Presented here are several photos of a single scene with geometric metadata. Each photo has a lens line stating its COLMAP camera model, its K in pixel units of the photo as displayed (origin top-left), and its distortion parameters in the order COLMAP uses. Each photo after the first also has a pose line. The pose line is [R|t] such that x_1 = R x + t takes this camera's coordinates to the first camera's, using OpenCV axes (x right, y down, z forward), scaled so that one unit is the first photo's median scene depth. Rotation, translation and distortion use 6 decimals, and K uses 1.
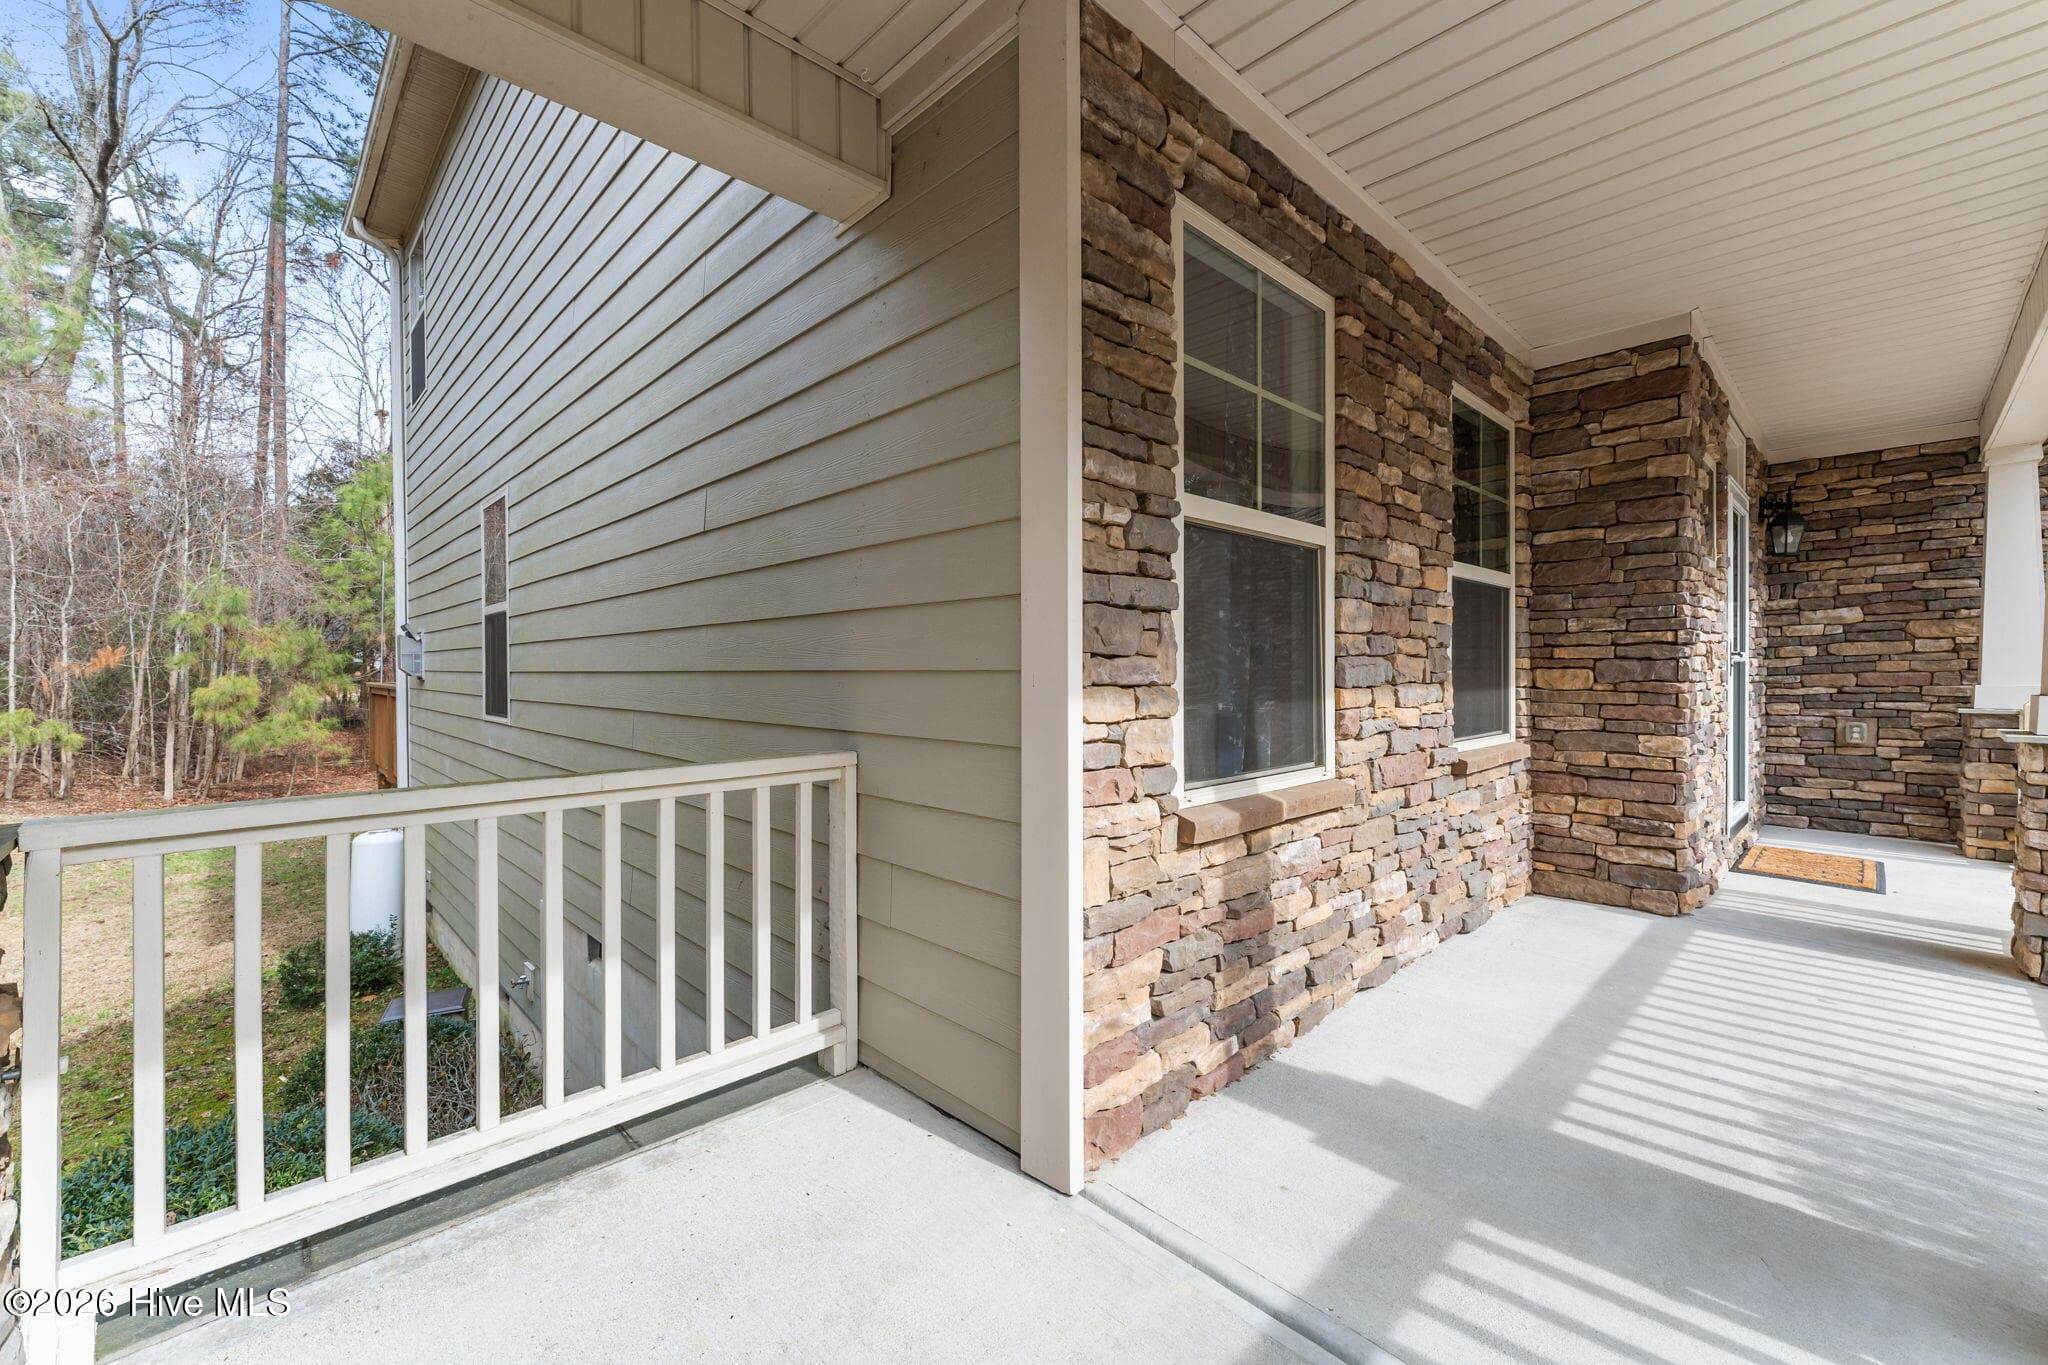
lens RADIAL K [[824.7, 0, 1017.3], [0, 824.7, 679.7], [0, 0, 1]] dist [0.000347, 0.000037]
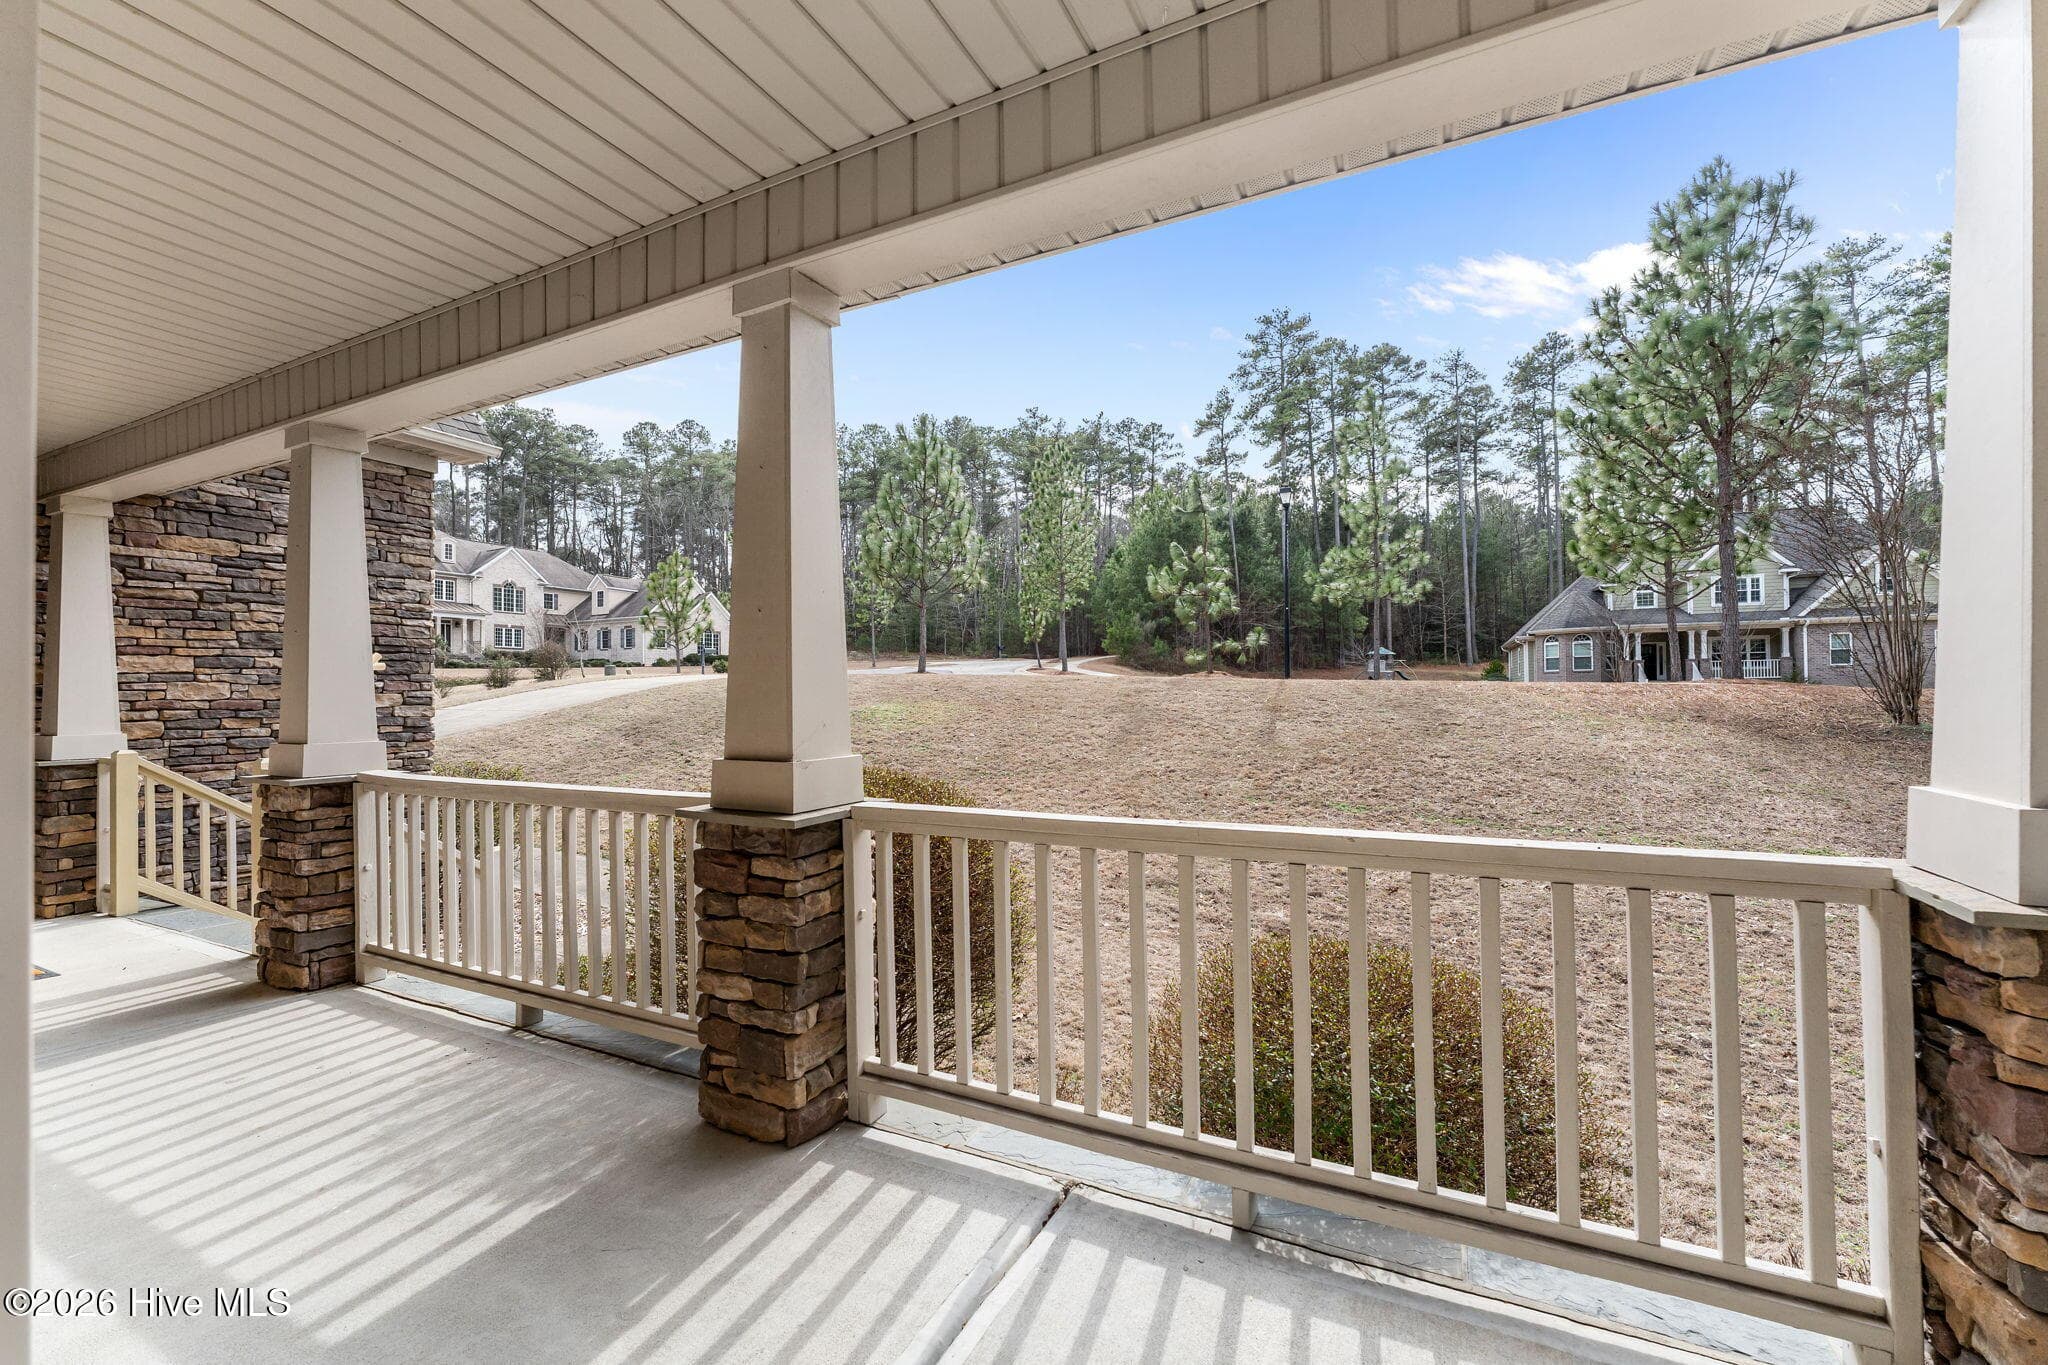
lens RADIAL K [[824.7, 0, 1017.3], [0, 824.7, 679.7], [0, 0, 1]] dist [0.000347, 0.000037]
pose [[-0.340289, 0.026431, 0.939949, -0.277709], [0.019444, 0.999589, -0.021069, -0.037685], [-0.940120, 0.011106, -0.340663, 0.601648]]
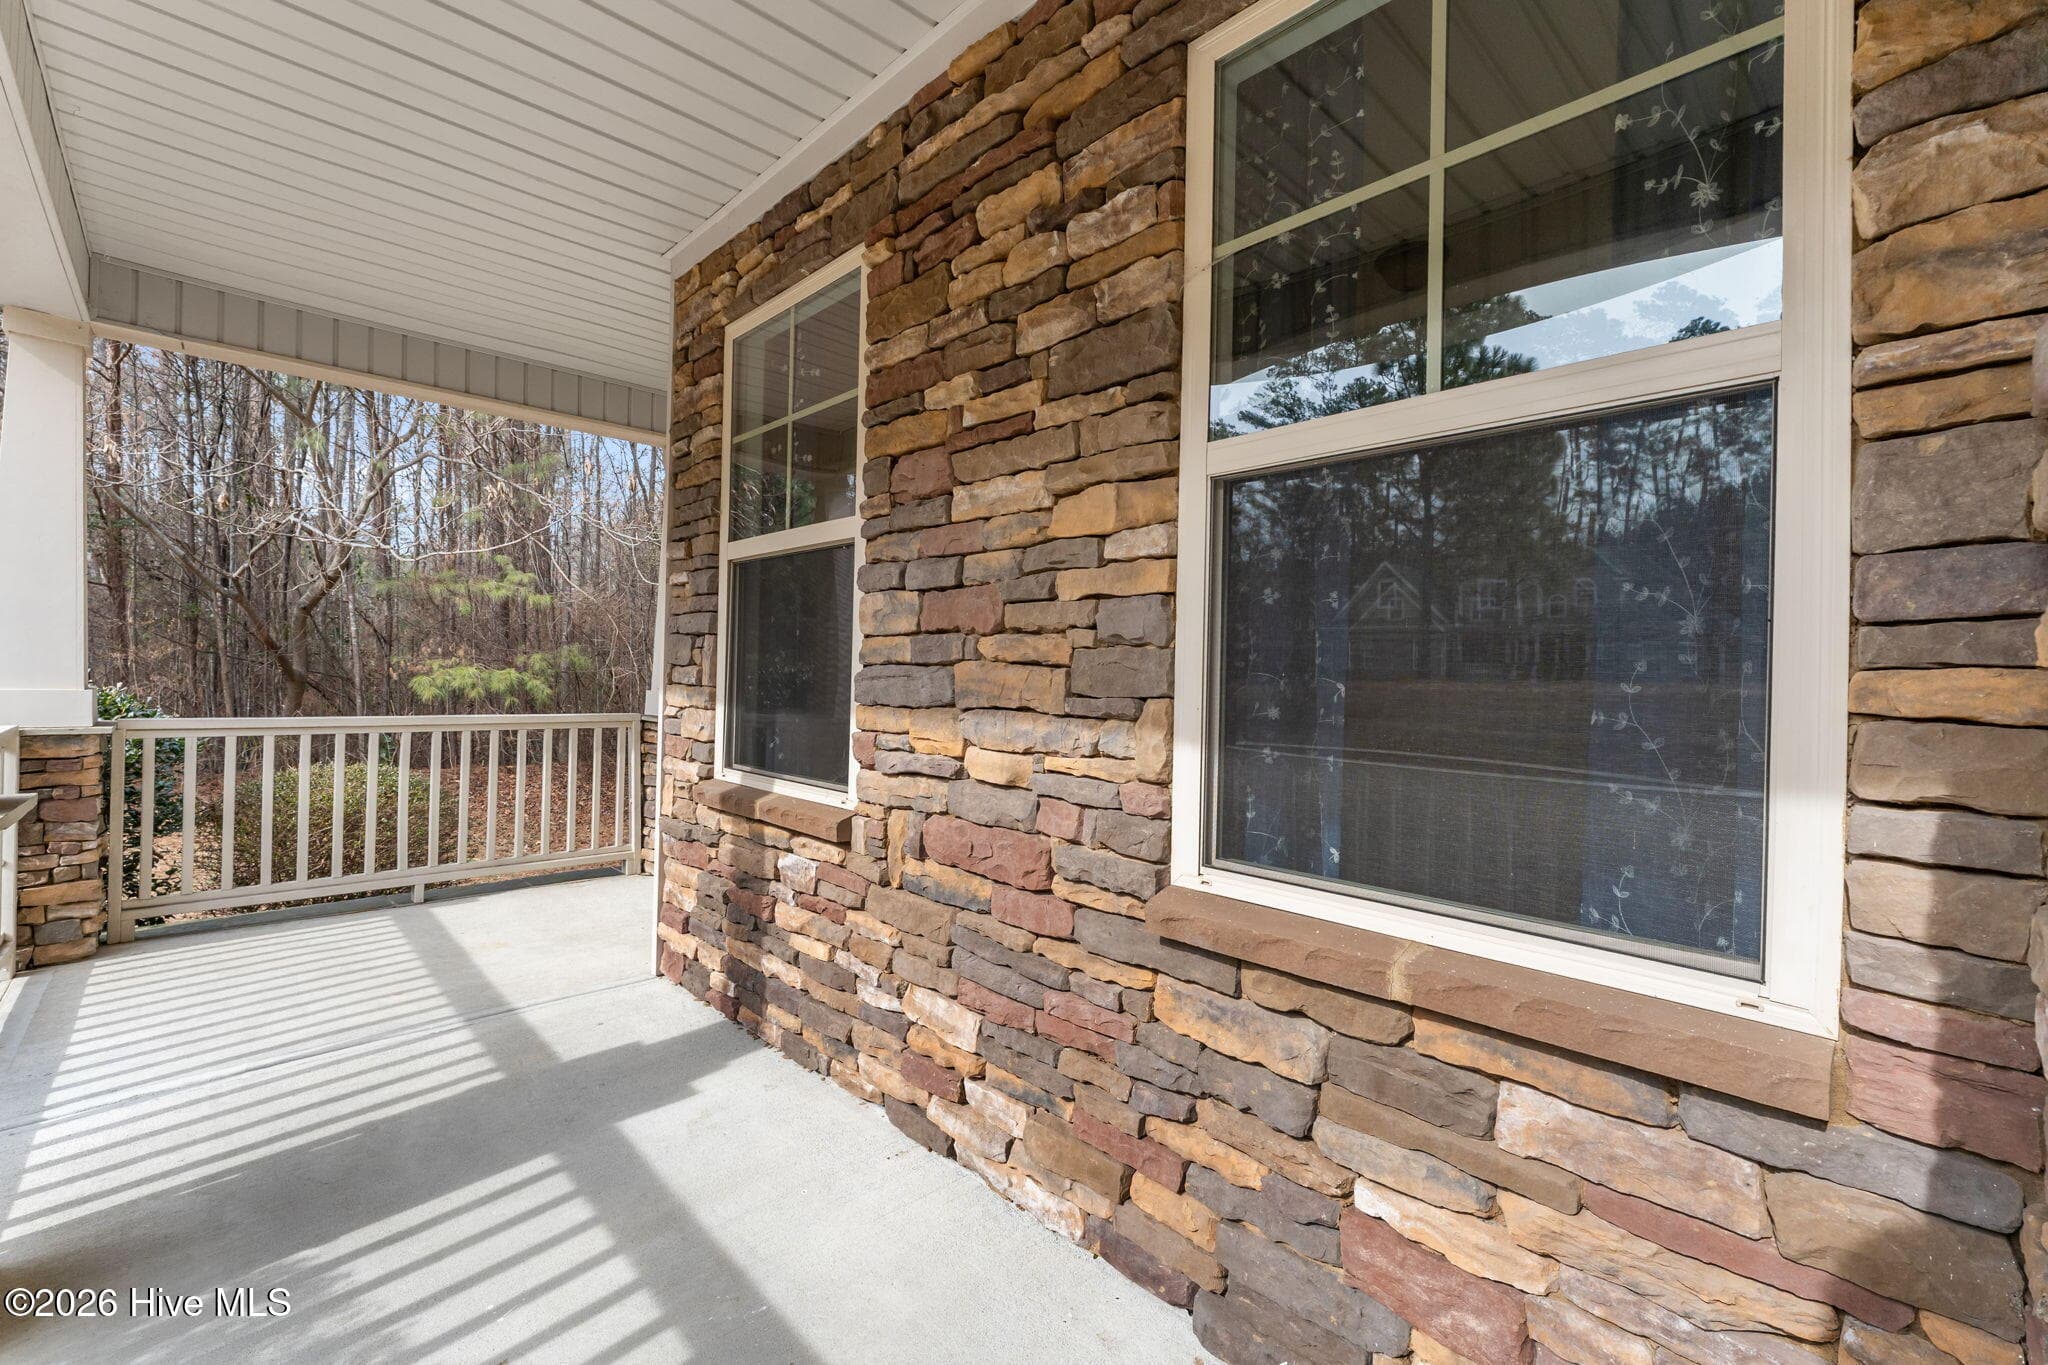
lens RADIAL K [[854.0, 0, 1012.2], [0, 854.0, 658.2], [0, 0, 1]] dist [-0.002002, -0.000119]
pose [[0.002294, -0.001986, -0.999995, 1.522177], [-0.017364, 0.999847, -0.002025, -0.044183], [0.999847, 0.017369, 0.002259, 1.408866]]
